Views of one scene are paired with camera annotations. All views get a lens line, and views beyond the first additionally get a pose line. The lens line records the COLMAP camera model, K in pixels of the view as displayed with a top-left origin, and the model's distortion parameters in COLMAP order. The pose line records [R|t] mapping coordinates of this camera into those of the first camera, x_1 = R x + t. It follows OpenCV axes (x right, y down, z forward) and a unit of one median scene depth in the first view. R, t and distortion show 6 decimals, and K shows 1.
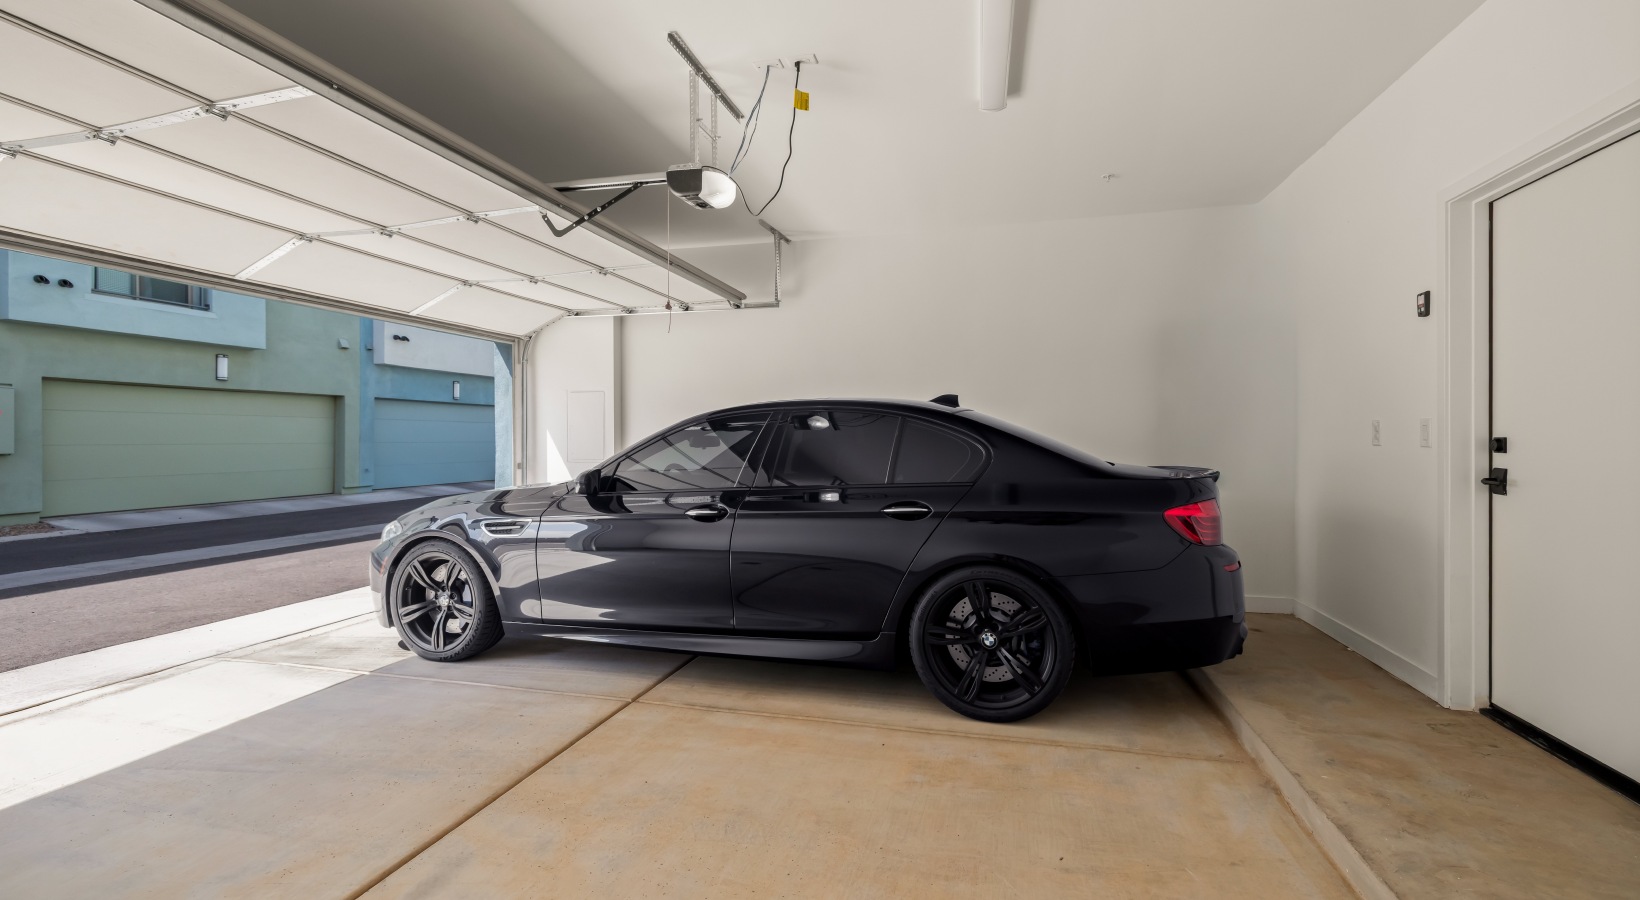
lens RADIAL K [[711.5, 0, 813.5], [0, 711.5, 444.7], [0, 0, 1]] dist [0.000287, 0.000120]
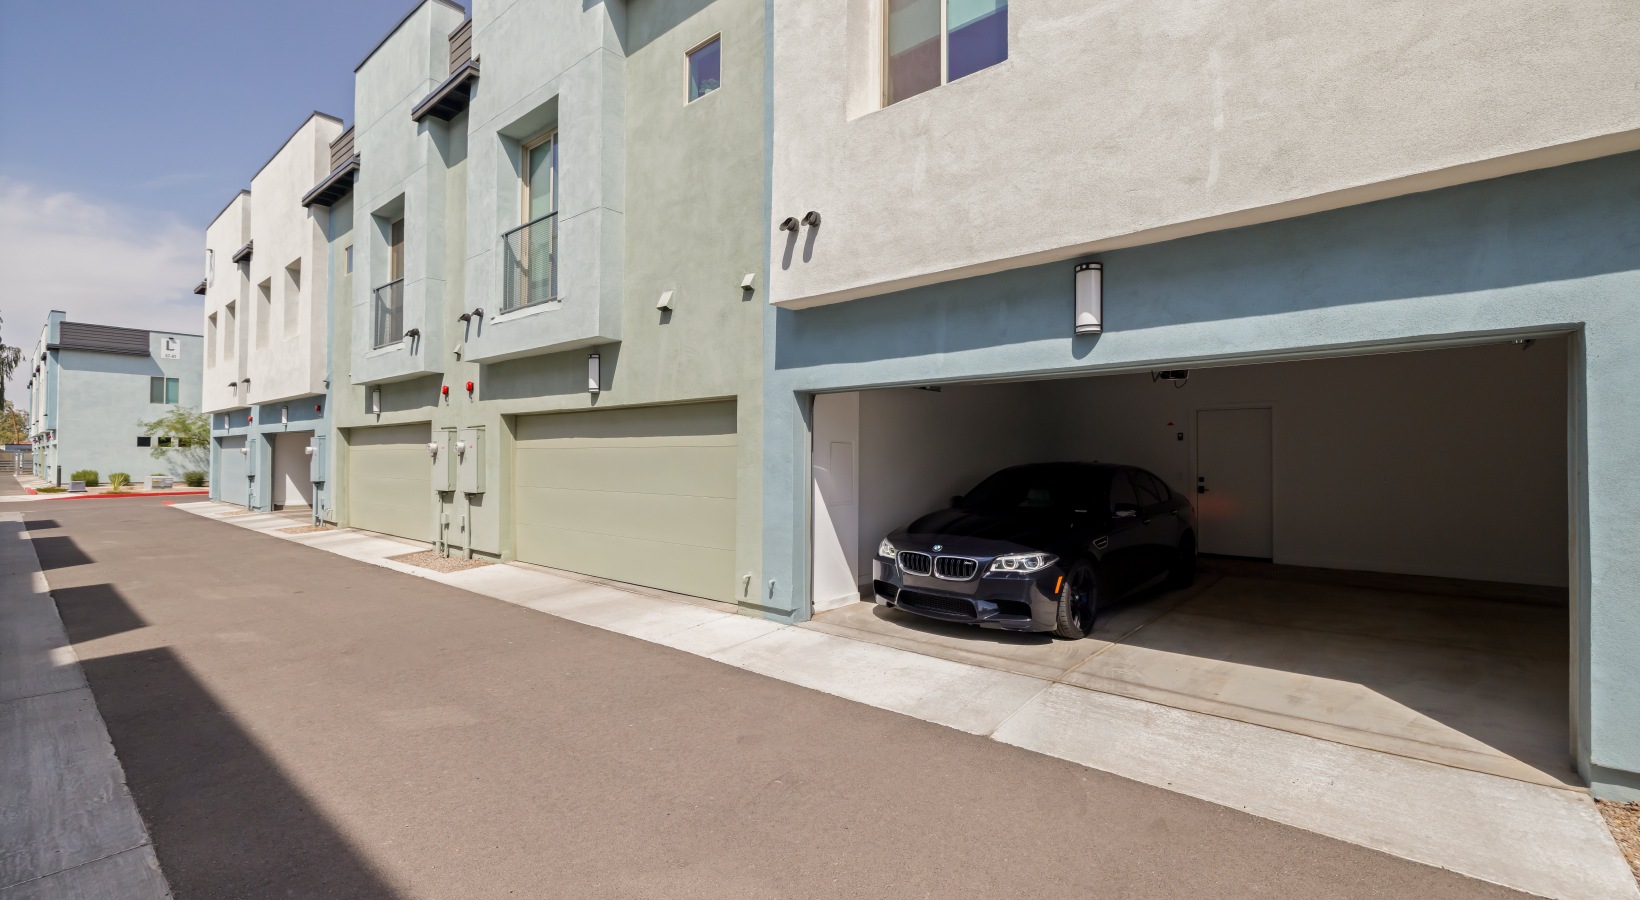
lens RADIAL K [[711.5, 0, 813.5], [0, 711.5, 444.7], [0, 0, 1]] dist [0.000287, 0.000120]
pose [[0.433036, 0.009645, 0.901325, -2.772473], [0.004697, 0.999905, -0.012957, -0.121751], [-0.901364, 0.009844, 0.432950, 1.079249]]
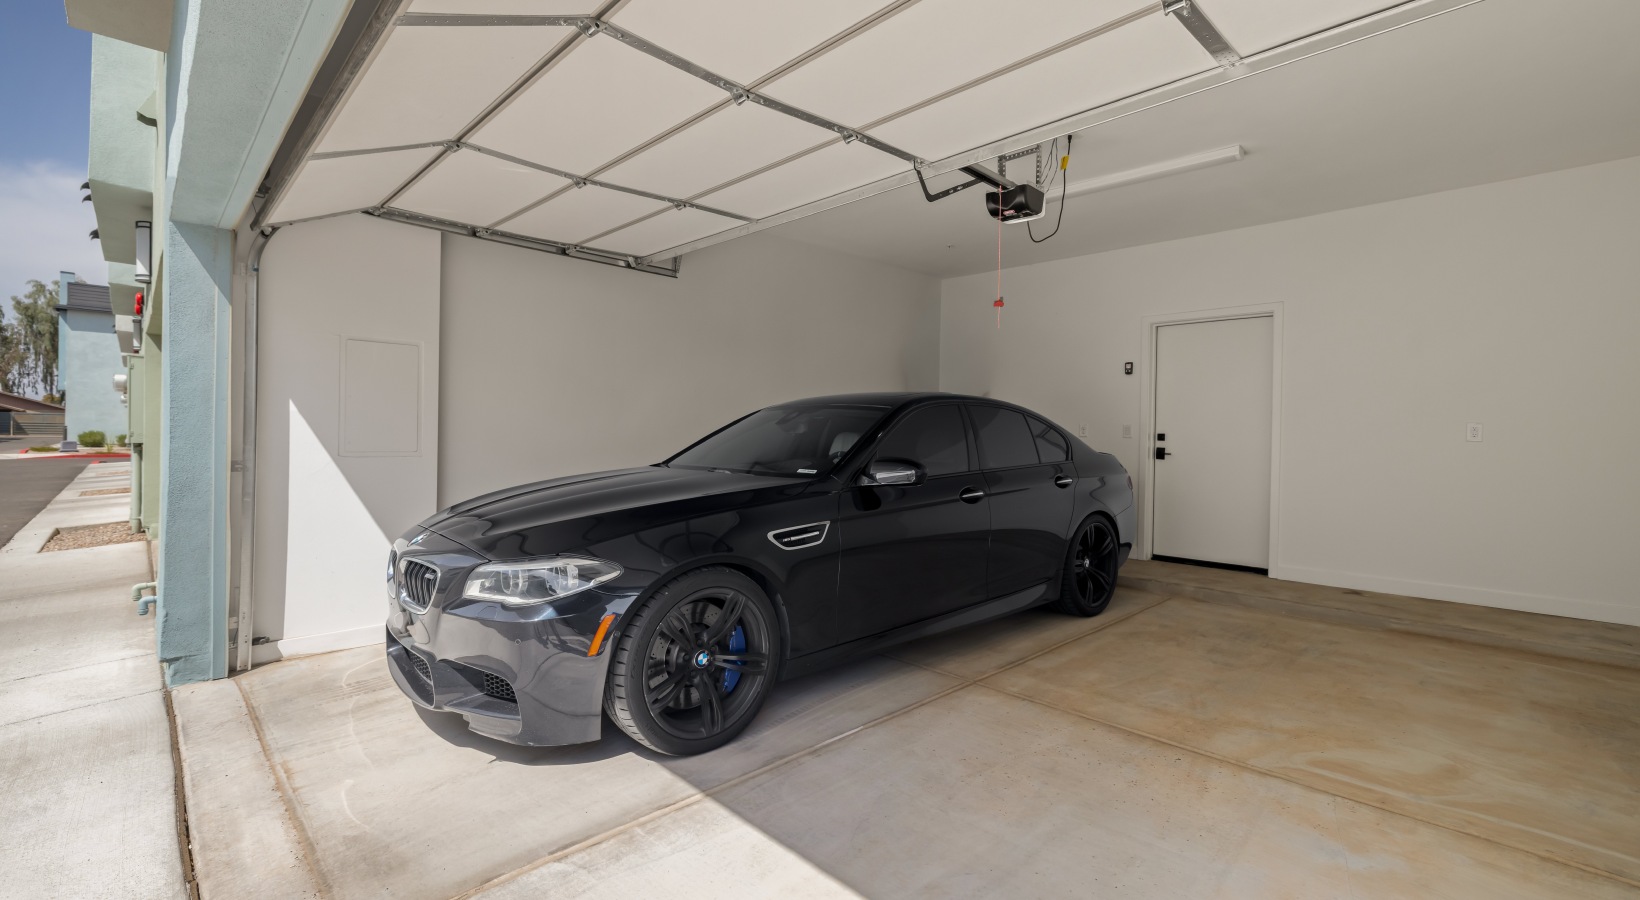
lens RADIAL K [[711.5, 0, 813.5], [0, 711.5, 444.7], [0, 0, 1]] dist [0.000287, 0.000120]
pose [[0.494009, -0.005777, 0.869438, -1.361058], [-0.014323, 0.999788, 0.014781, 0.005783], [-0.869339, -0.019756, 0.493821, 0.755784]]
